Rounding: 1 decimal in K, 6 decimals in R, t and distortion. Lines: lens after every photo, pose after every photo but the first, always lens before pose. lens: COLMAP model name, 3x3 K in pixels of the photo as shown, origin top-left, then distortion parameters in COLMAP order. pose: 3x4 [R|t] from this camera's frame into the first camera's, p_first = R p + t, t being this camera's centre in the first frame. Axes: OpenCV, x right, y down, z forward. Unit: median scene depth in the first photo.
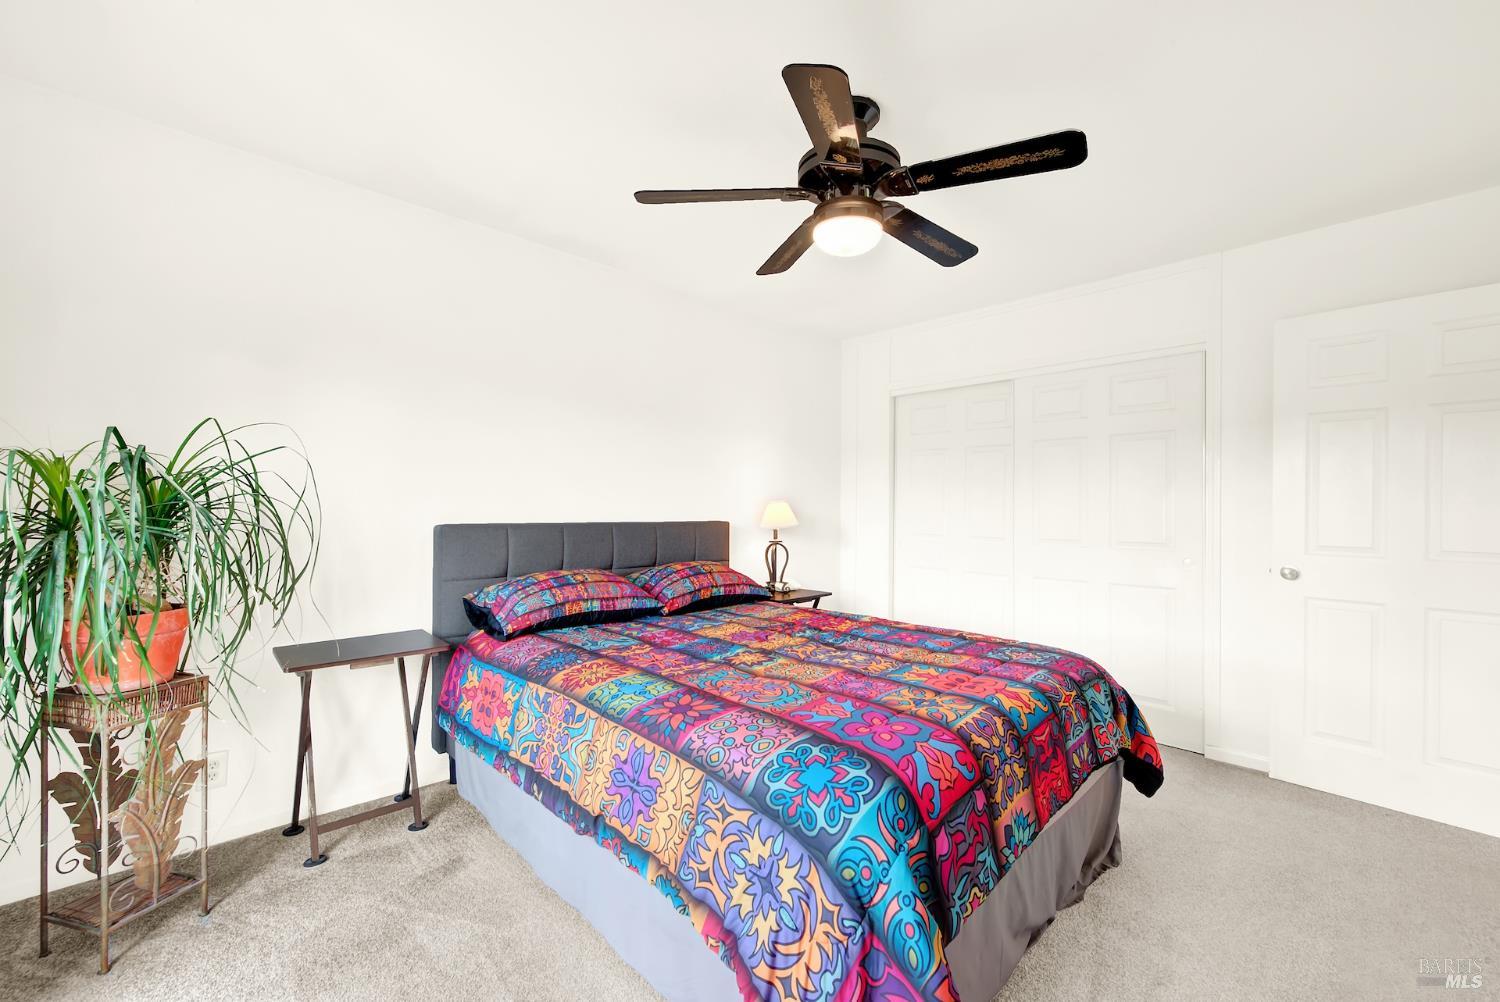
lens RADIAL K [[623.8, 0, 752.6], [0, 623.8, 515.9], [0, 0, 1]] dist [0.001330, -0.000023]
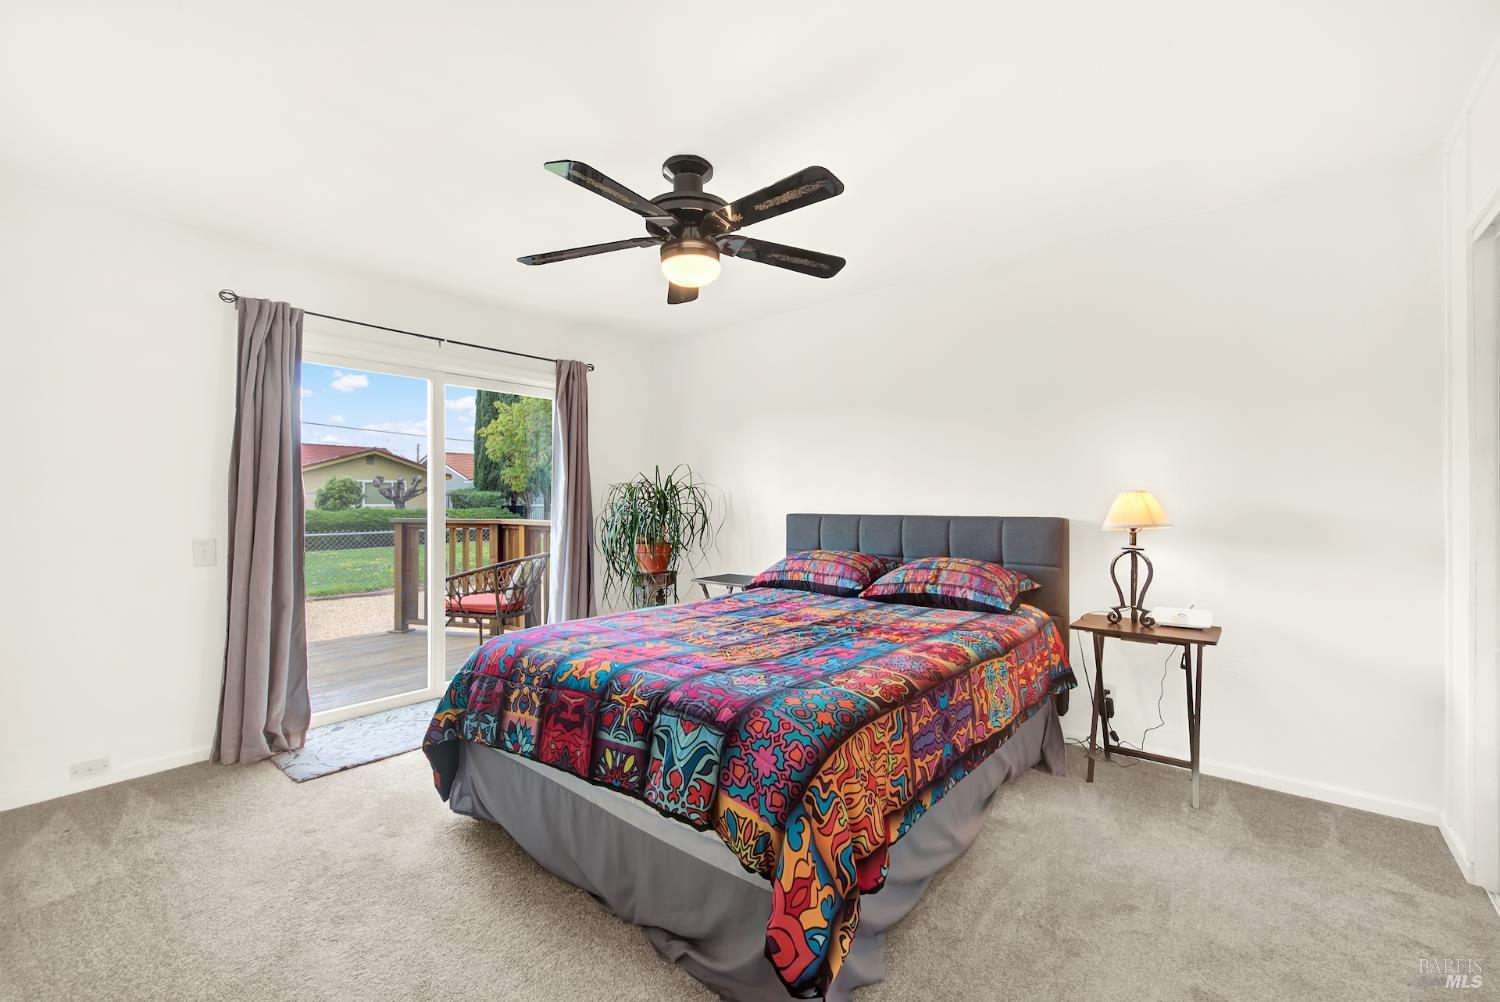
lens RADIAL K [[604.3, 0, 756.9], [0, 604.3, 498.0], [0, 0, 1]] dist [0.001269, -0.000414]
pose [[0.120240, -0.005385, -0.992730, 1.000304], [-0.004235, 0.999973, -0.005937, -0.016197], [0.992736, 0.004919, 0.120214, 0.729827]]
